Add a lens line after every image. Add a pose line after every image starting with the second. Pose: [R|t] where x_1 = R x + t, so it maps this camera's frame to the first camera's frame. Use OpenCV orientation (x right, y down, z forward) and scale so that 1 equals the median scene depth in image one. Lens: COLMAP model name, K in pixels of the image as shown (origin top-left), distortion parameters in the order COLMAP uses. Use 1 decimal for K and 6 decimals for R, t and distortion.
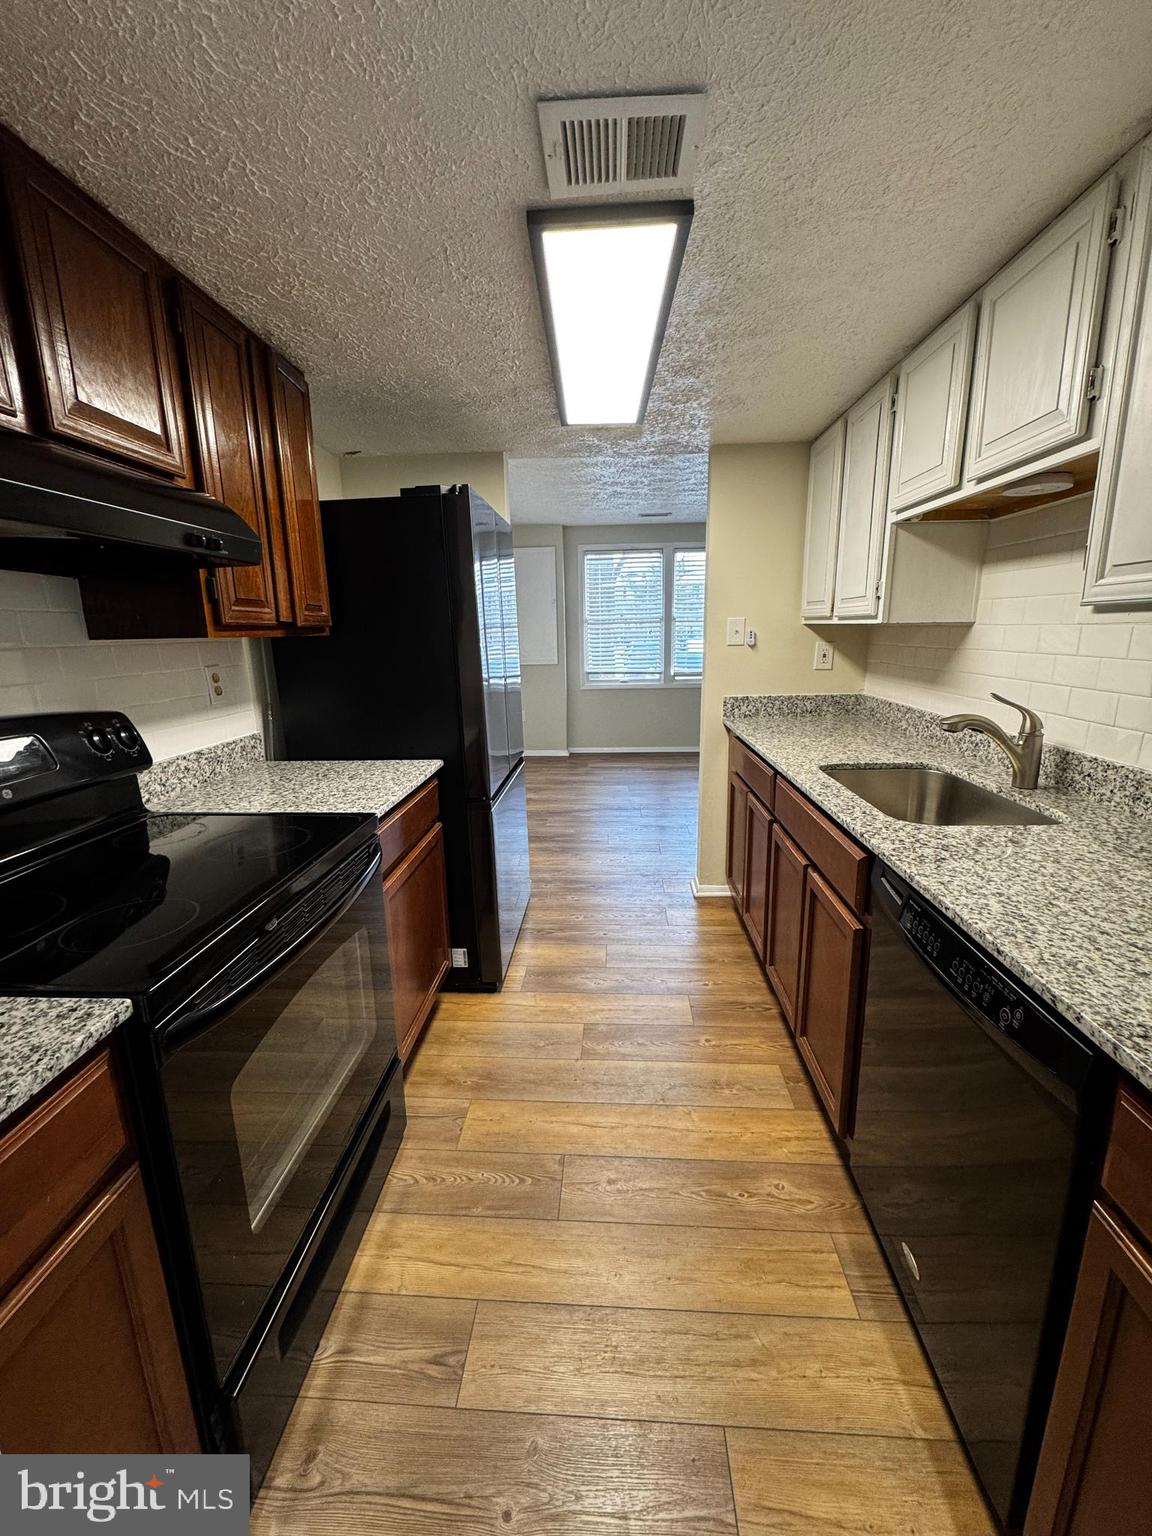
lens RADIAL K [[616.6, 0, 572.7], [0, 616.6, 761.7], [0, 0, 1]] dist [0.001581, 0.000240]
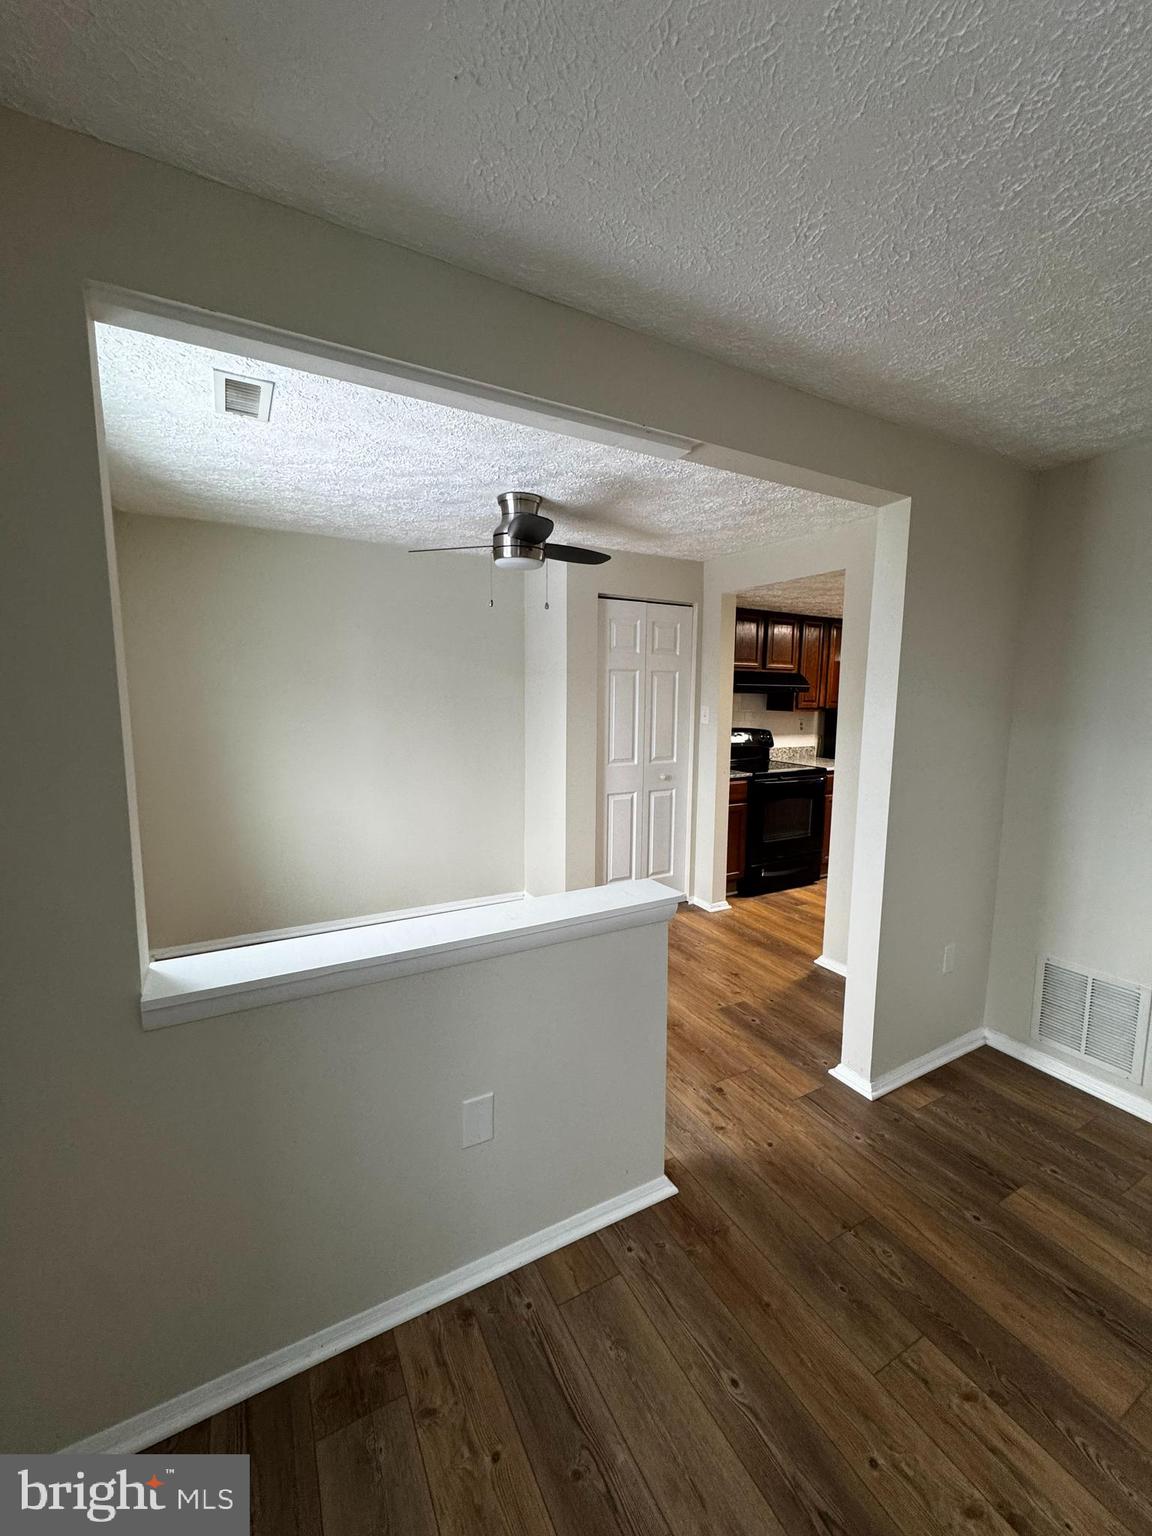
lens RADIAL K [[616.6, 0, 583.5], [0, 616.6, 766.7], [0, 0, 1]] dist [0.001581, 0.000240]
pose [[0.531280, 0.121721, -0.838406, 1.696869], [-0.204005, 0.978886, 0.012843, 0.293737], [0.822267, 0.164216, 0.544894, -1.778178]]
